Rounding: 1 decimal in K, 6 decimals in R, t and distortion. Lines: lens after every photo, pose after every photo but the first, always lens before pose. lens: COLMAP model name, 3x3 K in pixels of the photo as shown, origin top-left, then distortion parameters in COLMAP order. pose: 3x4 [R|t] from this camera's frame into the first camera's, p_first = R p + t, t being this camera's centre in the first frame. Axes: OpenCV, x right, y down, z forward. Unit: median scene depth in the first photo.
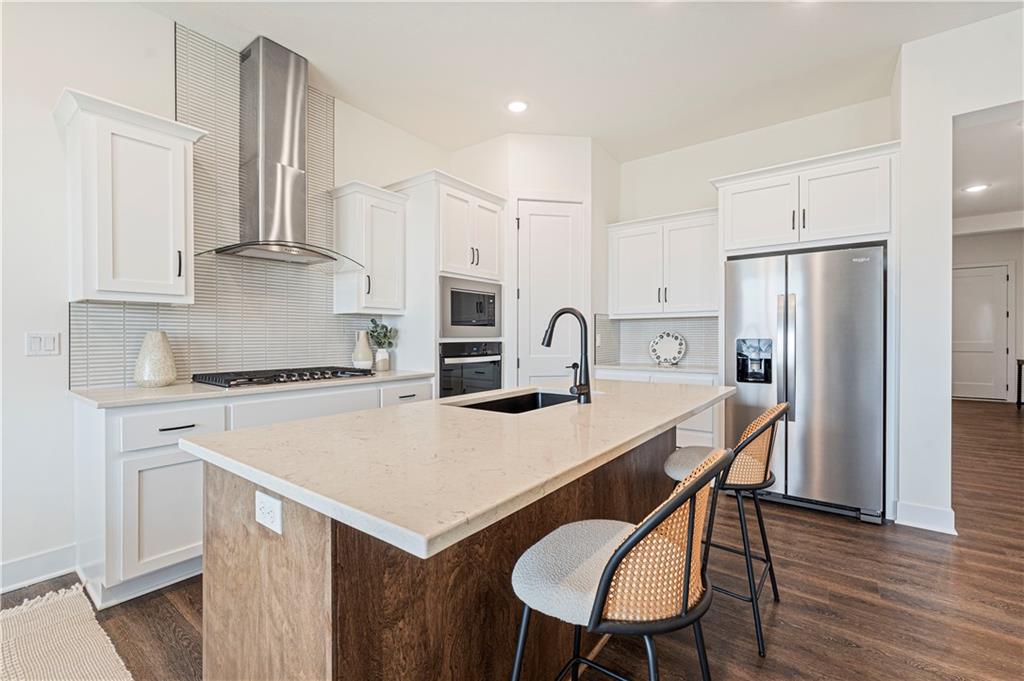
lens RADIAL K [[443.5, 0, 511.3], [0, 443.5, 336.5], [0, 0, 1]] dist [-0.003103, -0.000252]
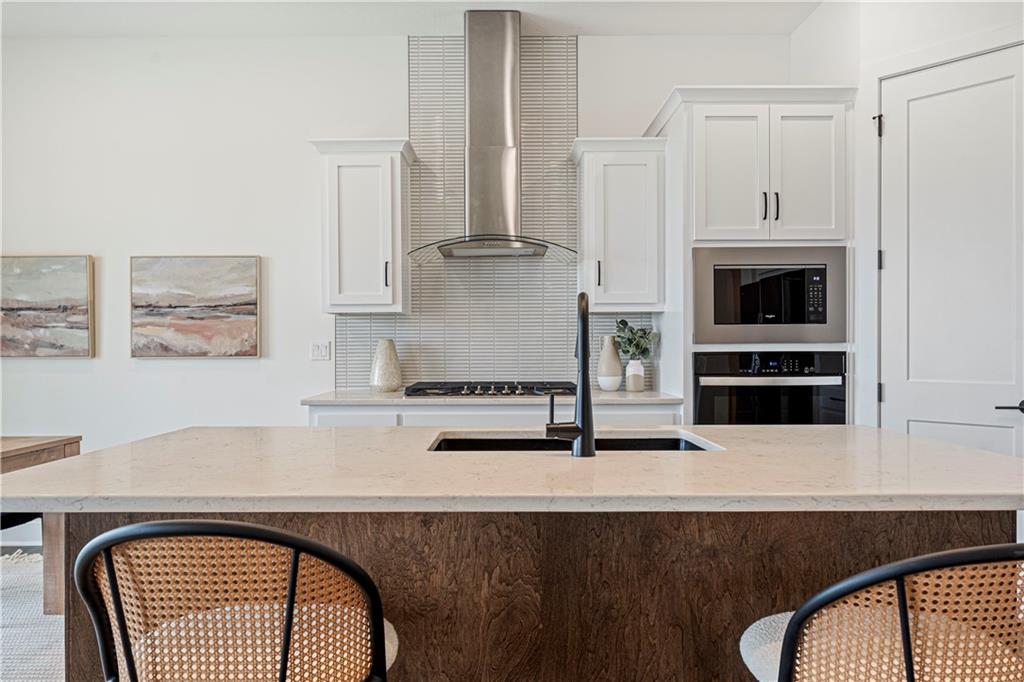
lens RADIAL K [[593.9, 0, 511.8], [0, 593.9, 349.1], [0, 0, 1]] dist [0.006896, -0.001242]
pose [[0.603785, -0.003244, -0.797140, 0.365159], [0.003506, 0.999993, -0.001414, 0.009936], [0.797139, -0.001941, 0.603792, 0.265969]]
